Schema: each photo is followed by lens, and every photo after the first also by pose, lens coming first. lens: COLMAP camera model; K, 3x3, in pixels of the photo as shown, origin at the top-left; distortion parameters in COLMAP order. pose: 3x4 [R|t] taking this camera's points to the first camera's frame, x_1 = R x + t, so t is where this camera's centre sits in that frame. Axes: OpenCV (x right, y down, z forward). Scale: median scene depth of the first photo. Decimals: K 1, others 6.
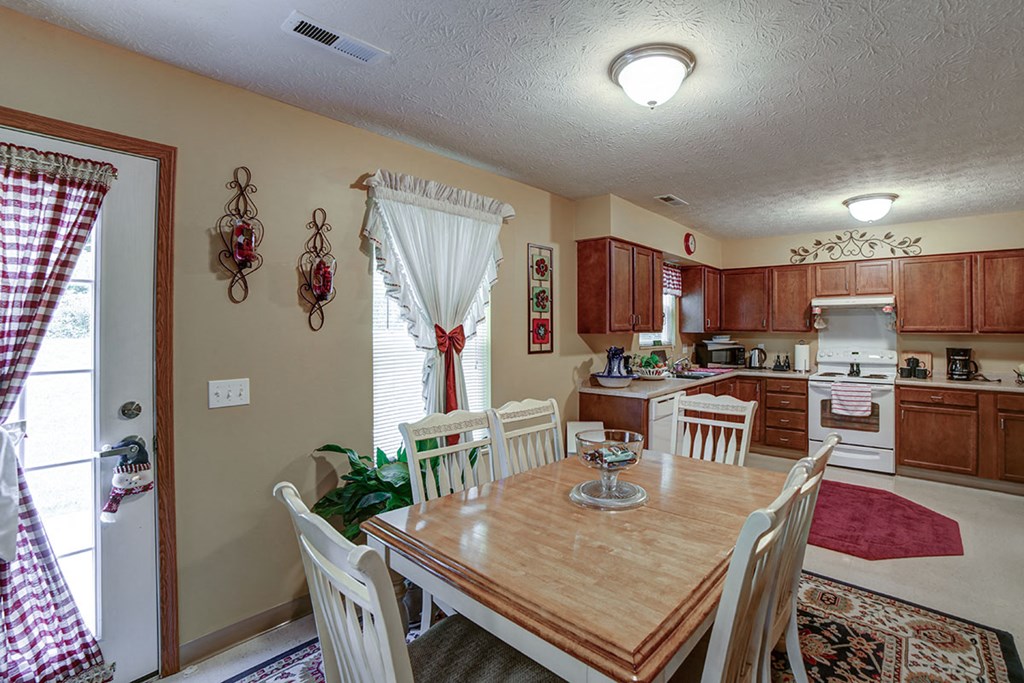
lens RADIAL K [[454.2, 0, 513.1], [0, 454.2, 335.2], [0, 0, 1]] dist [-0.003097, -0.000266]
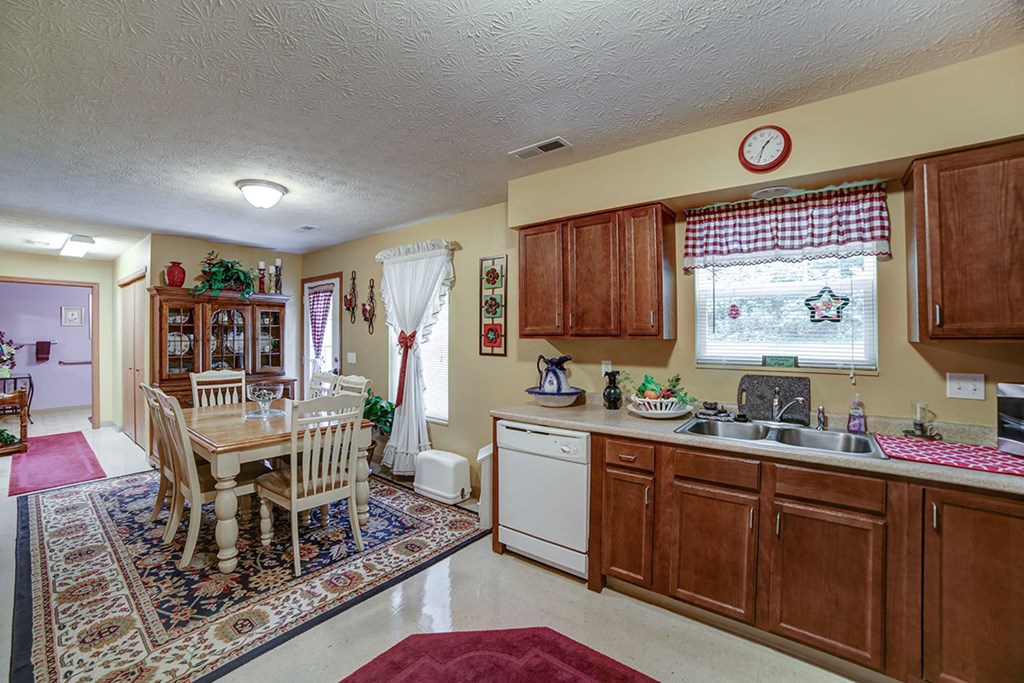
lens RADIAL K [[406.6, 0, 513.6], [0, 406.6, 341.4], [0, 0, 1]] dist [0.001334, 0.000896]
pose [[0.042705, -0.000071, -0.999088, 1.677208], [-0.012694, 0.999919, -0.000614, 0.009128], [0.999007, 0.012709, 0.042700, 1.639160]]
